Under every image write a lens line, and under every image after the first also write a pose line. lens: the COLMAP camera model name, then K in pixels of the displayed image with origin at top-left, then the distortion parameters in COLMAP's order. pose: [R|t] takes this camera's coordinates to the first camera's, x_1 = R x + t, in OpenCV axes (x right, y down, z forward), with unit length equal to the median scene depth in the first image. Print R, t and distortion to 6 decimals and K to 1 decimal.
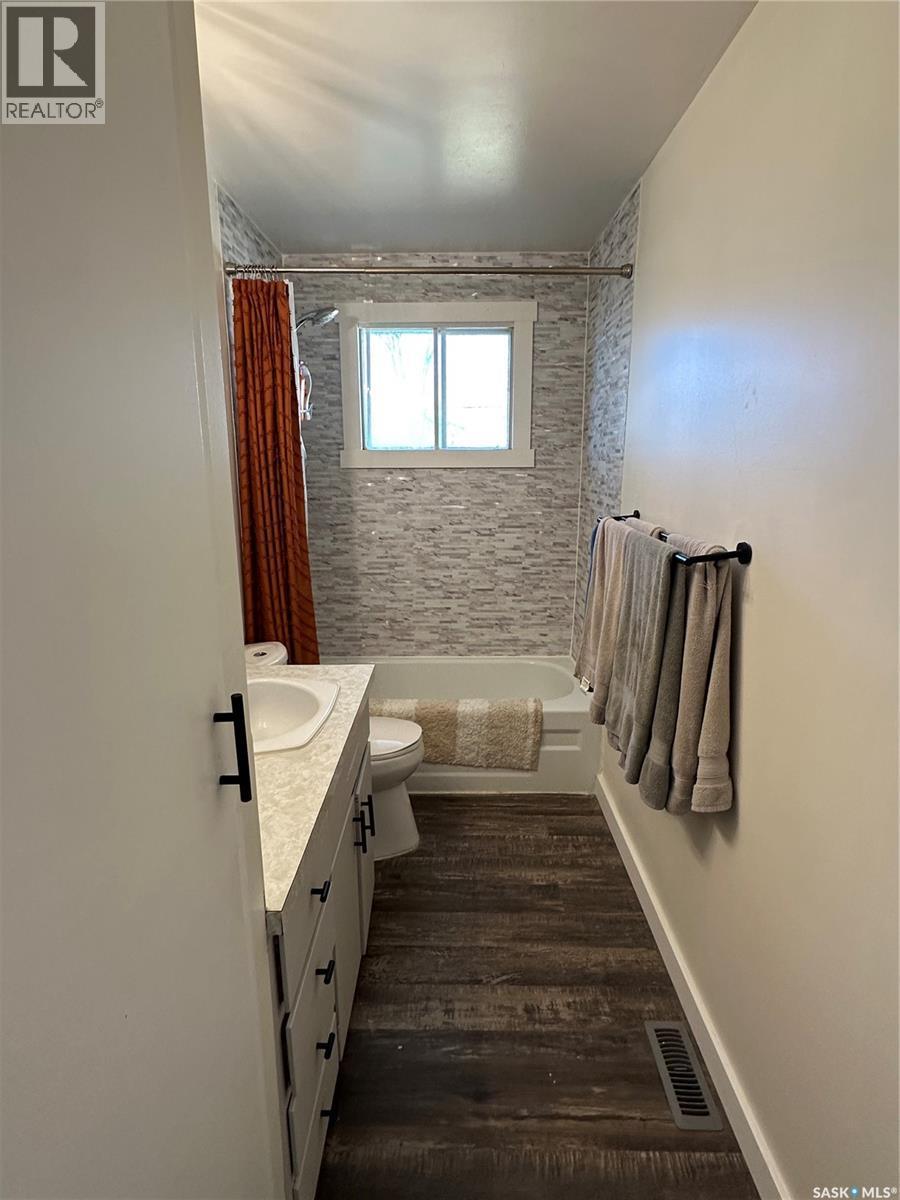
lens RADIAL K [[643.9, 0, 444.1], [0, 643.9, 599.8], [0, 0, 1]] dist [-0.001827, -0.000497]
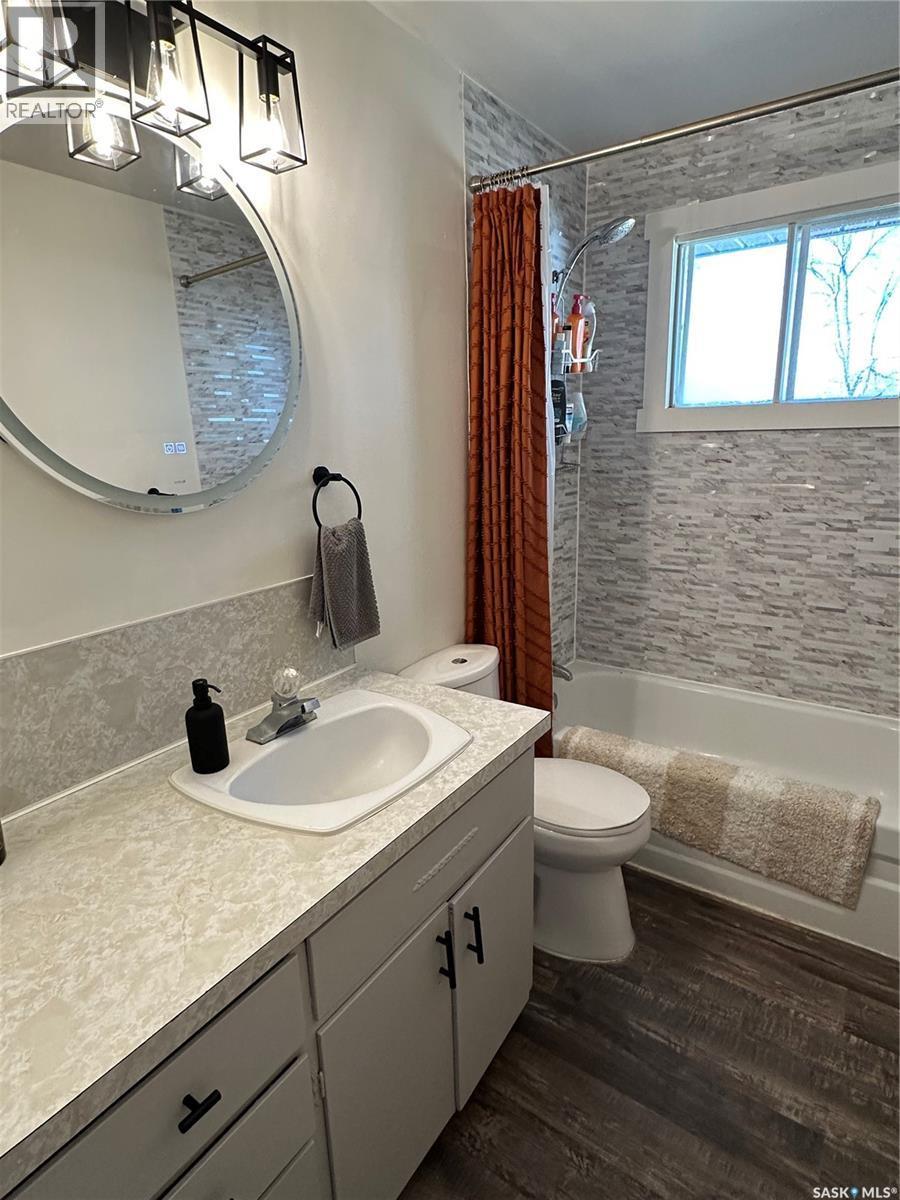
lens RADIAL K [[643.9, 0, 447.6], [0, 643.9, 599.1], [0, 0, 1]] dist [-0.001827, -0.000497]
pose [[0.827146, 0.123775, -0.548187, 0.107582], [-0.099112, 0.992284, 0.074499, -0.040121], [0.553178, -0.007290, 0.833031, 0.224630]]
